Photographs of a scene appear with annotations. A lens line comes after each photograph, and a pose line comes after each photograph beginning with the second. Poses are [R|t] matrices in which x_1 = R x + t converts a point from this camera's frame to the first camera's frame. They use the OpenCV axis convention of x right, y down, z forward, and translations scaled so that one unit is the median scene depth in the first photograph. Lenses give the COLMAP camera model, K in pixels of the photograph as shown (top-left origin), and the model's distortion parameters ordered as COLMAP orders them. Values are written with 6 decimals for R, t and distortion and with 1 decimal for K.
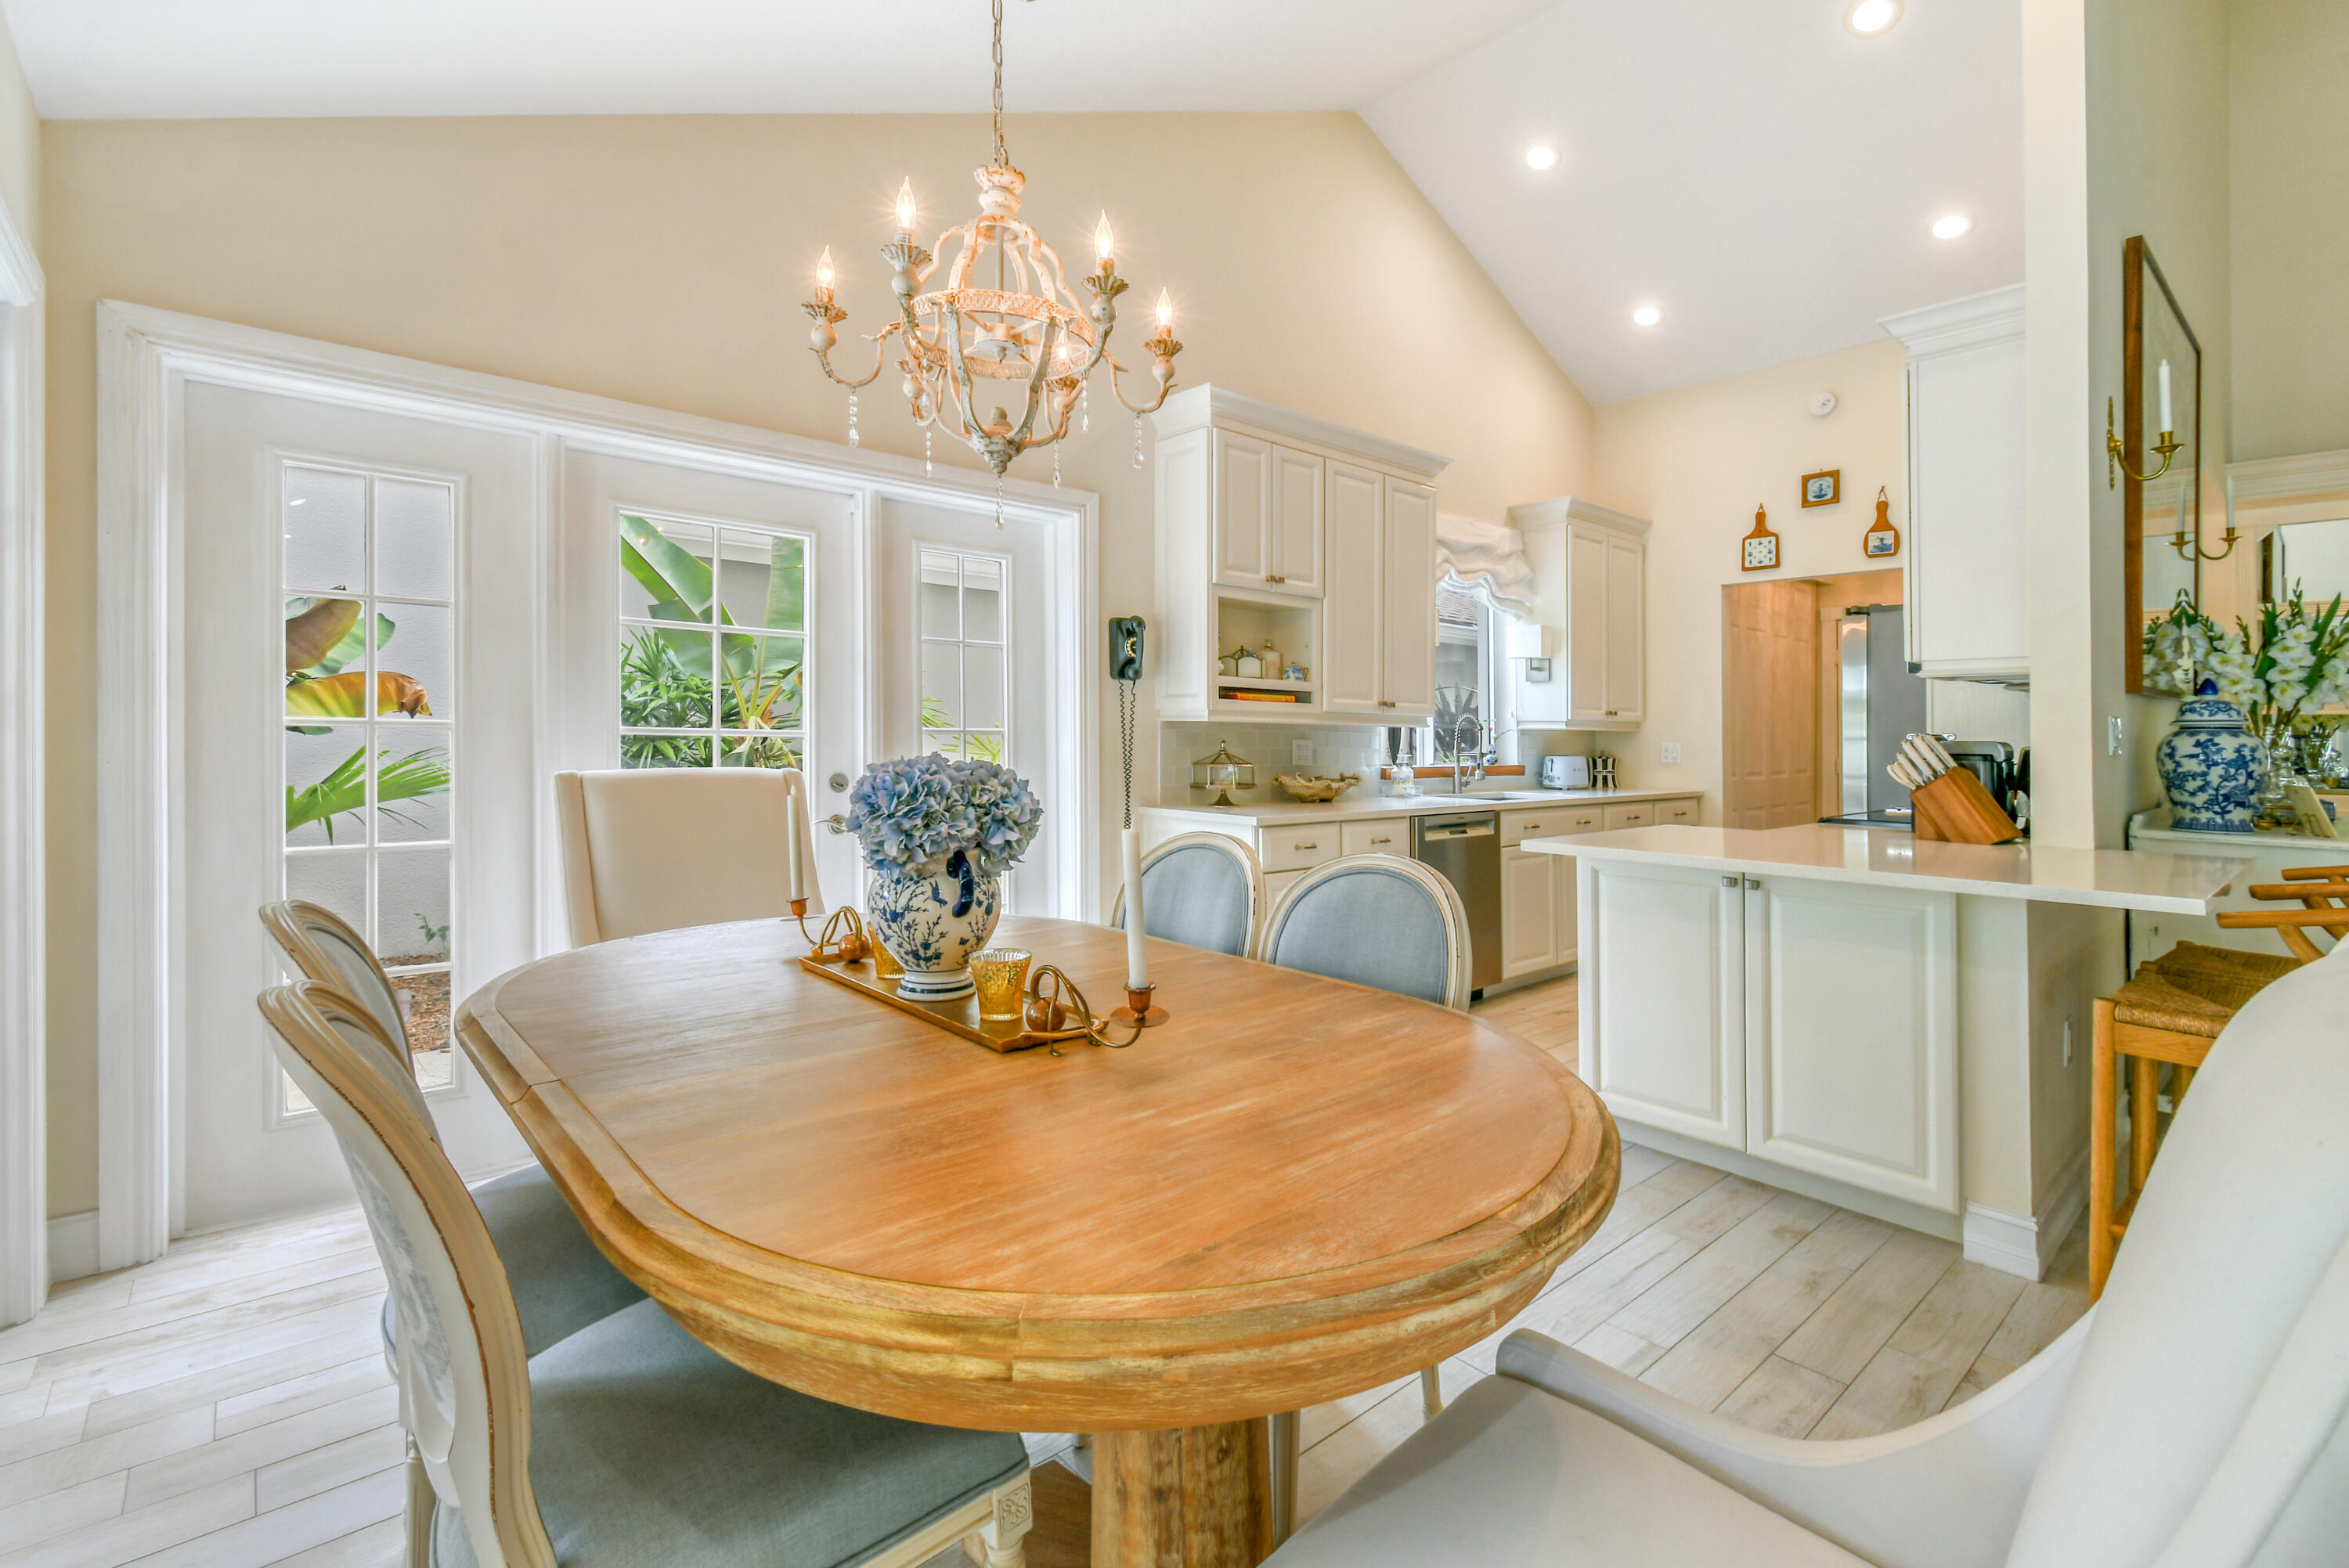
lens RADIAL K [[1054.5, 0, 1181.7], [0, 1054.5, 734.1], [0, 0, 1]] dist [0.005246, 0.000151]
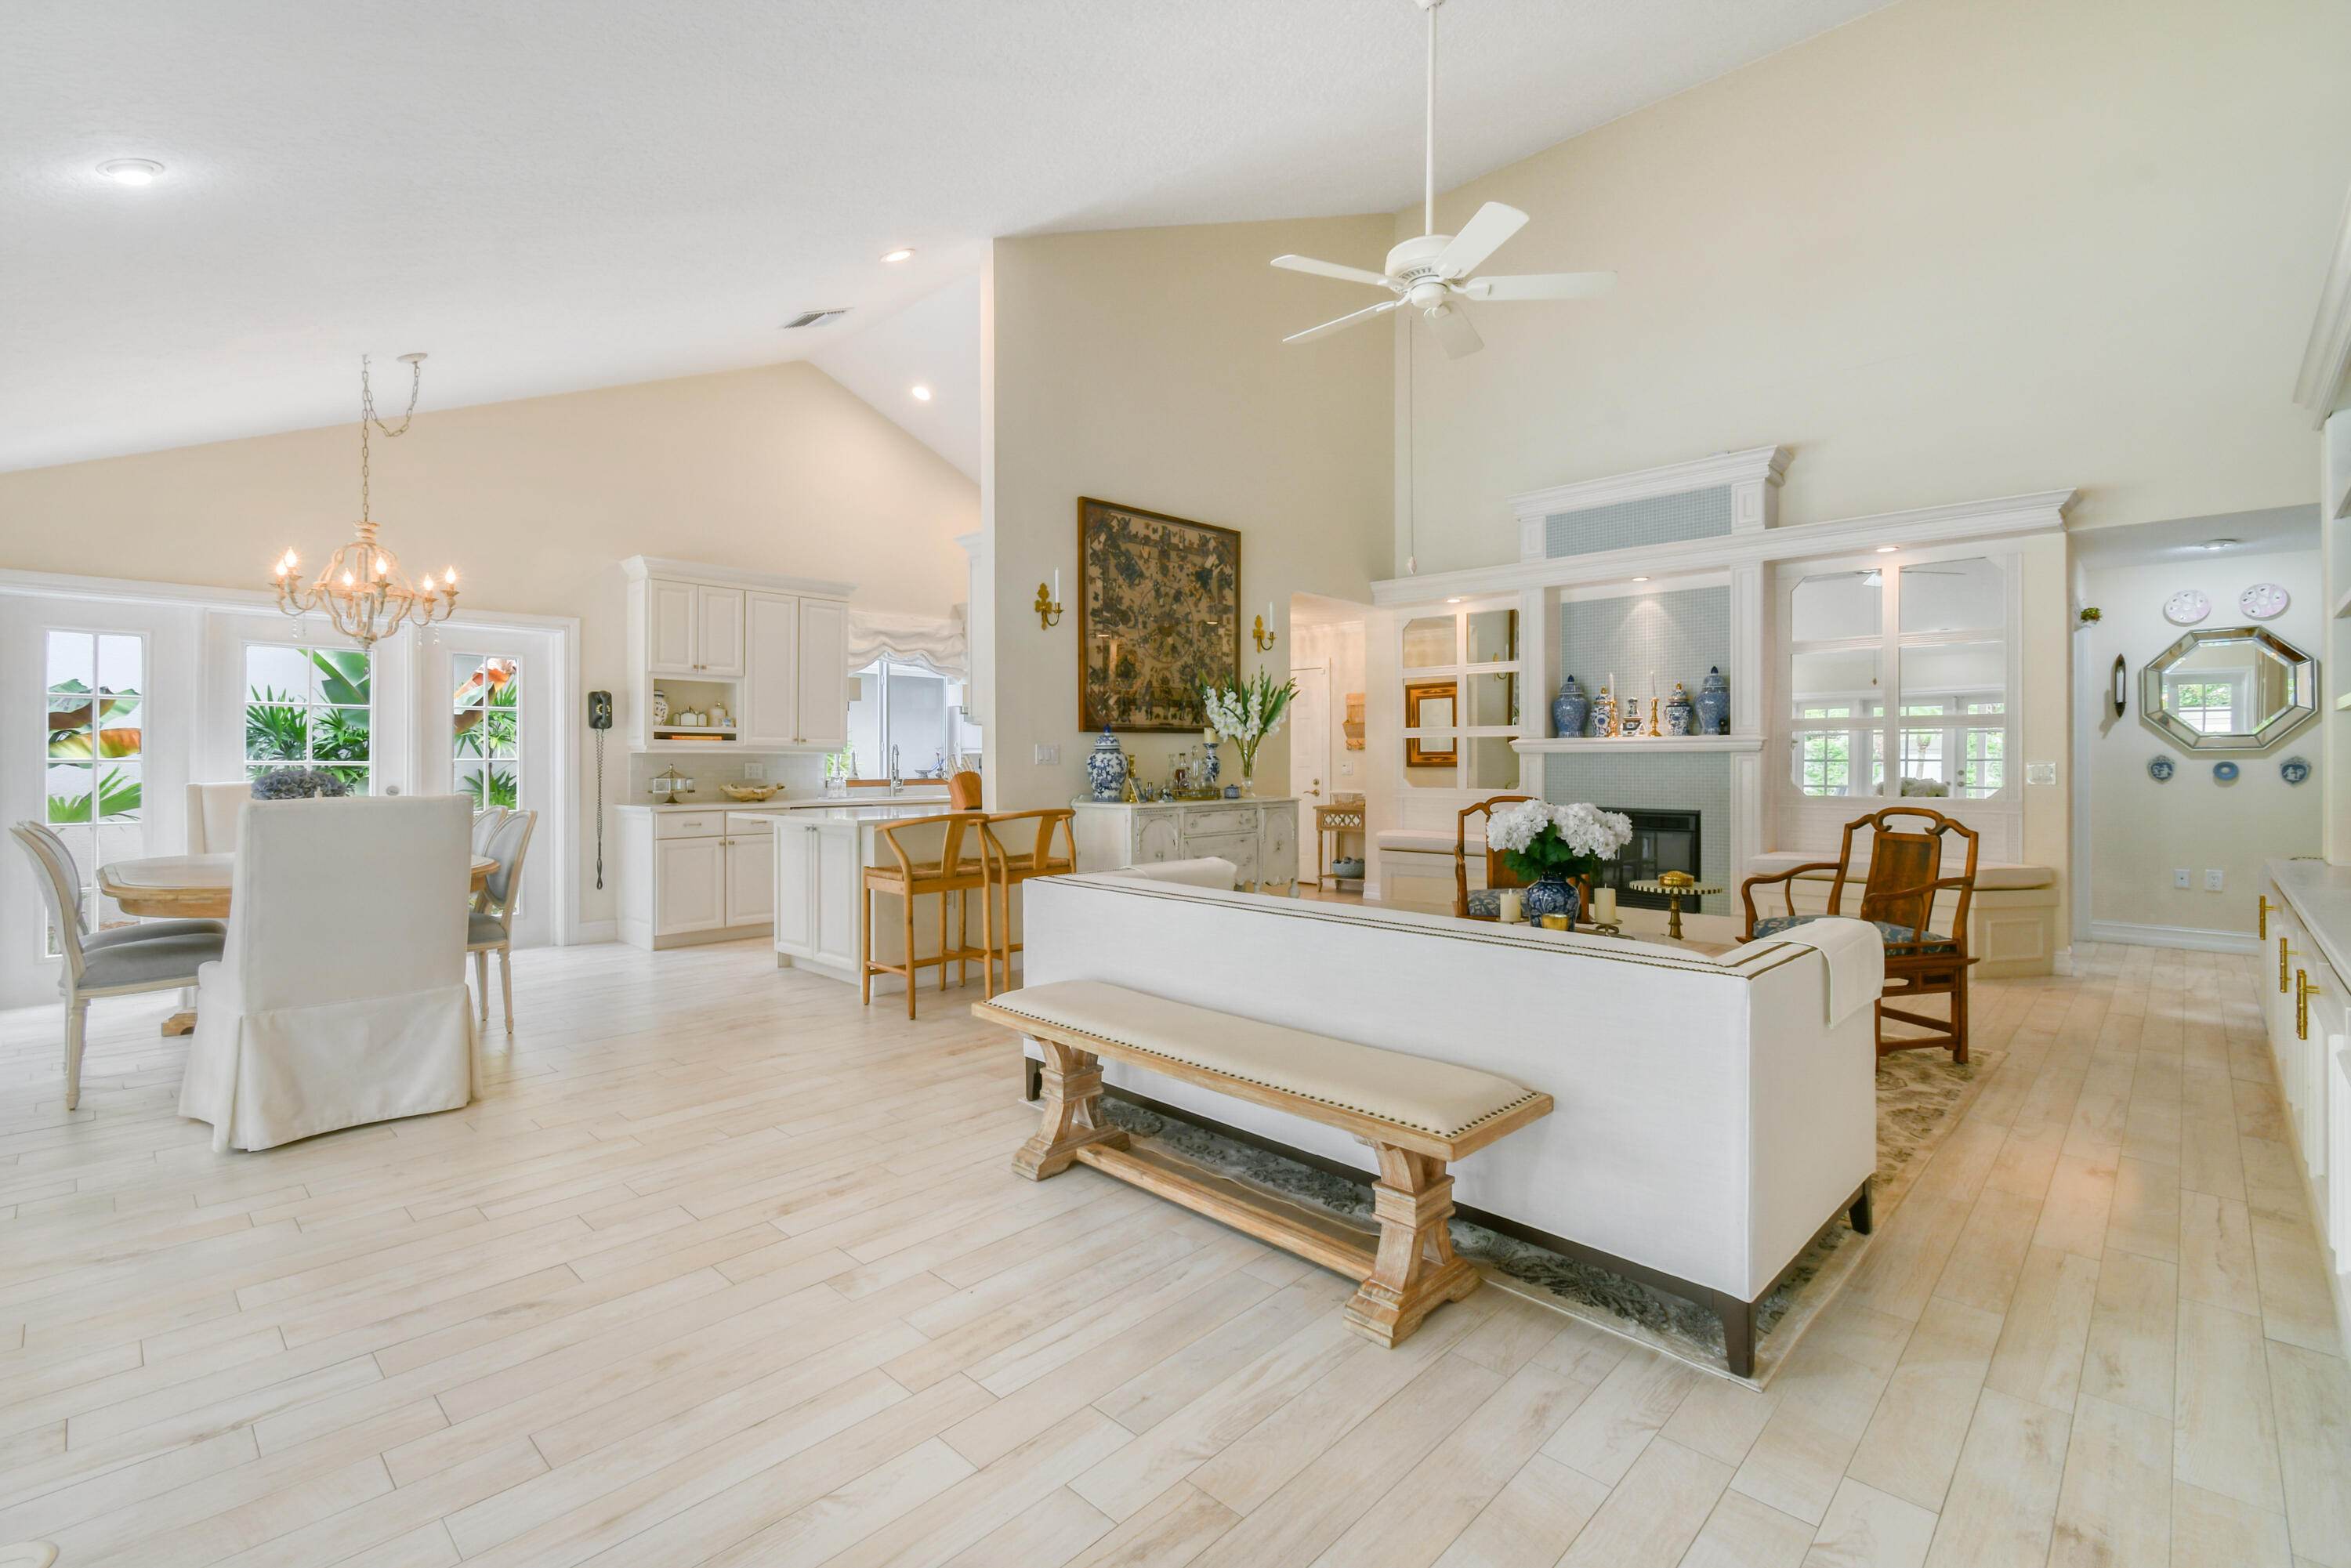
lens RADIAL K [[1055.5, 0, 1182.7], [0, 1055.5, 734.1], [0, 0, 1]] dist [0.005246, 0.000151]
pose [[0.996634, -0.013232, 0.080904, 0.725013], [0.014823, 0.999708, -0.019095, 0.003102], [-0.080628, 0.020230, 0.996539, -0.739964]]
